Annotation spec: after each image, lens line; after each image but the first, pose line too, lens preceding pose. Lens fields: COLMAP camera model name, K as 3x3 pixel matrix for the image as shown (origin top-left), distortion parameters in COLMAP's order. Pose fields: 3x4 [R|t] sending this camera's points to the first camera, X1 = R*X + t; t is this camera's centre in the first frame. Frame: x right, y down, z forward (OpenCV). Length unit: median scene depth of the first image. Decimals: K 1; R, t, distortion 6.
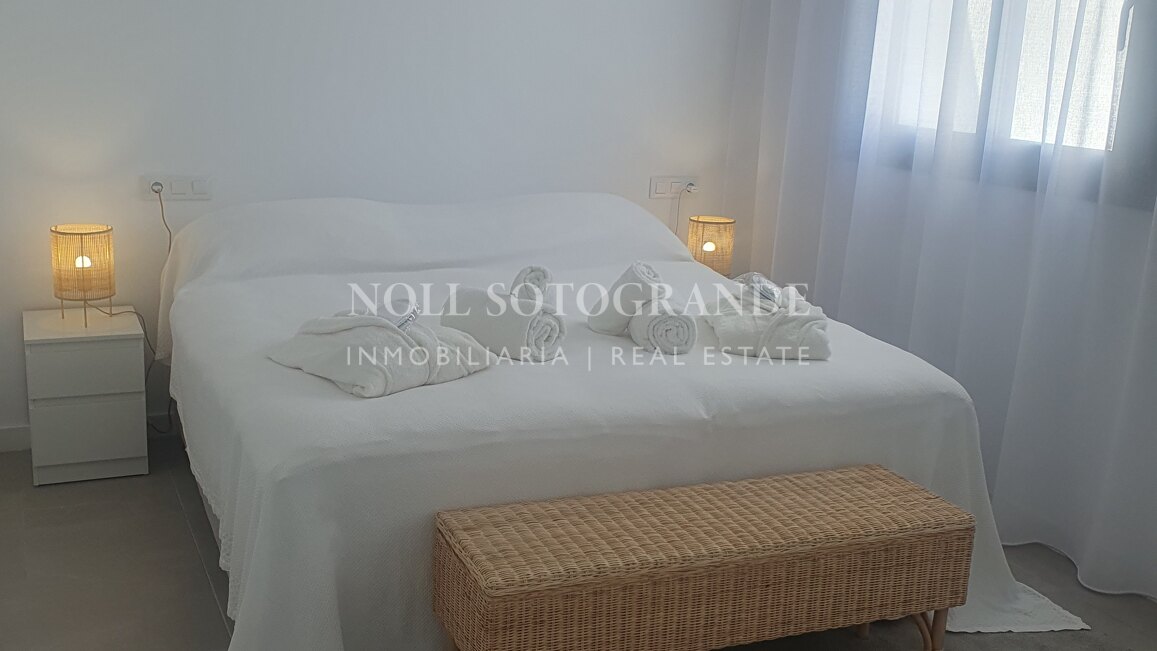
lens RADIAL K [[1204.7, 0, 569.5], [0, 1204.7, 321.5], [0, 0, 1]] dist [0.183016, -0.492344]
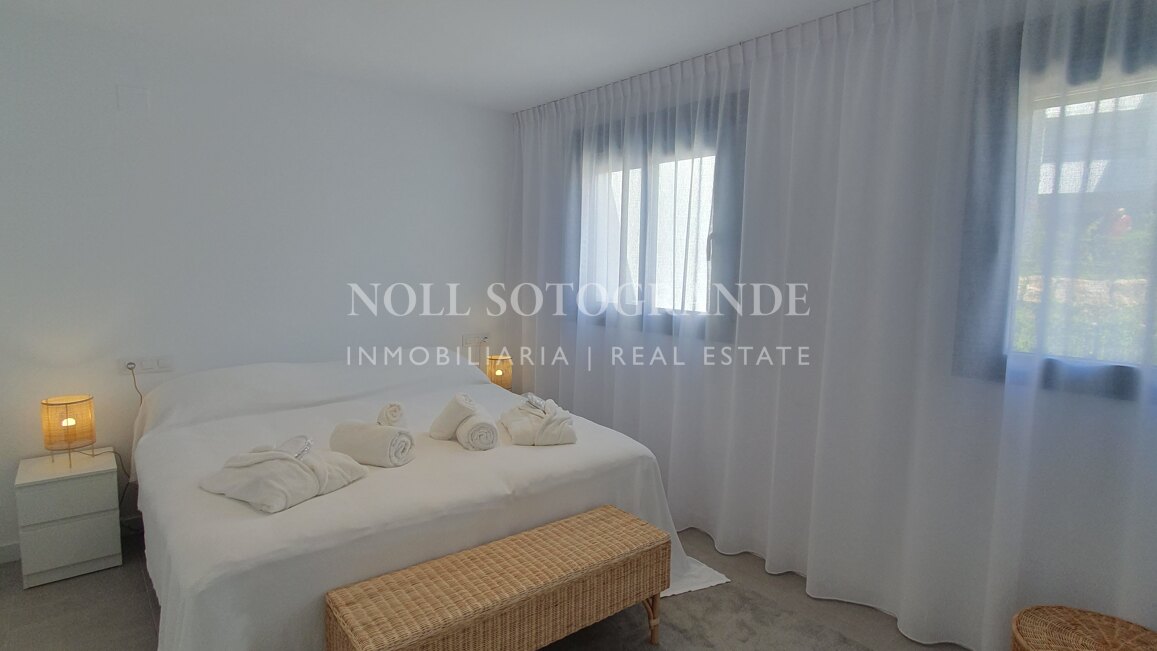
lens RADIAL K [[613.7, 0, 585.4], [0, 613.7, 320.9], [0, 0, 1]] dist [0.011259, -0.000107]
pose [[0.963288, -0.054380, 0.262904, 0.009640], [0.085296, 0.990524, -0.107643, -0.050098], [-0.254559, 0.126116, 0.958799, 0.171094]]
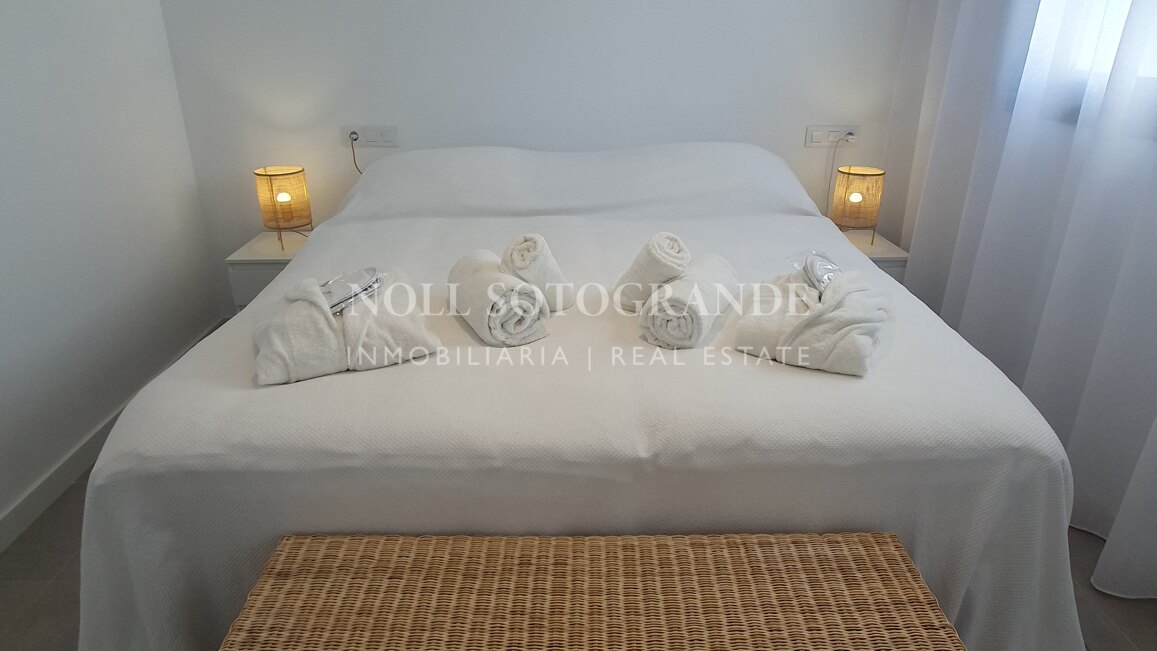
lens RADIAL K [[732.7, 0, 578.5], [0, 732.7, 325.5], [0, 0, 1]] dist [0.001527, -0.000249]
pose [[0.921194, 0.108997, -0.373526, 0.245695], [-0.047969, 0.984454, 0.168967, -0.083634], [0.386136, -0.137734, 0.912101, 0.566213]]
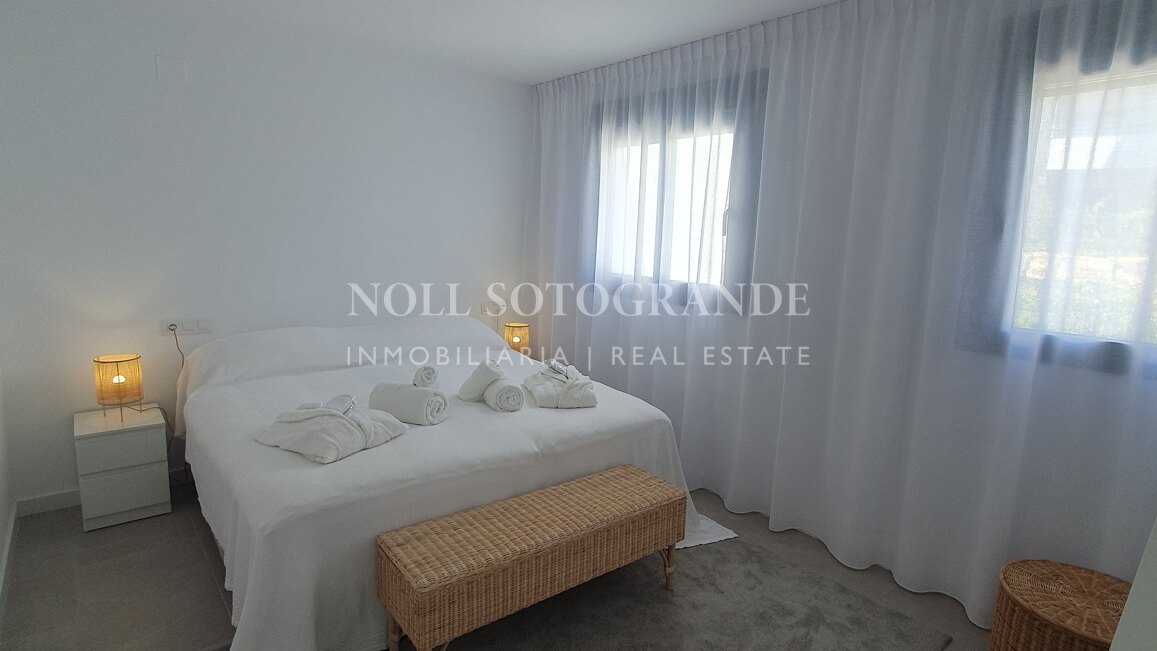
lens RADIAL K [[613.7, 0, 585.4], [0, 613.7, 320.9], [0, 0, 1]] dist [0.011259, -0.000107]
pose [[0.964650, -0.052435, 0.258264, -0.037637], [0.069722, 0.995865, -0.058231, -0.049177], [-0.254143, 0.074179, 0.964318, 0.129206]]
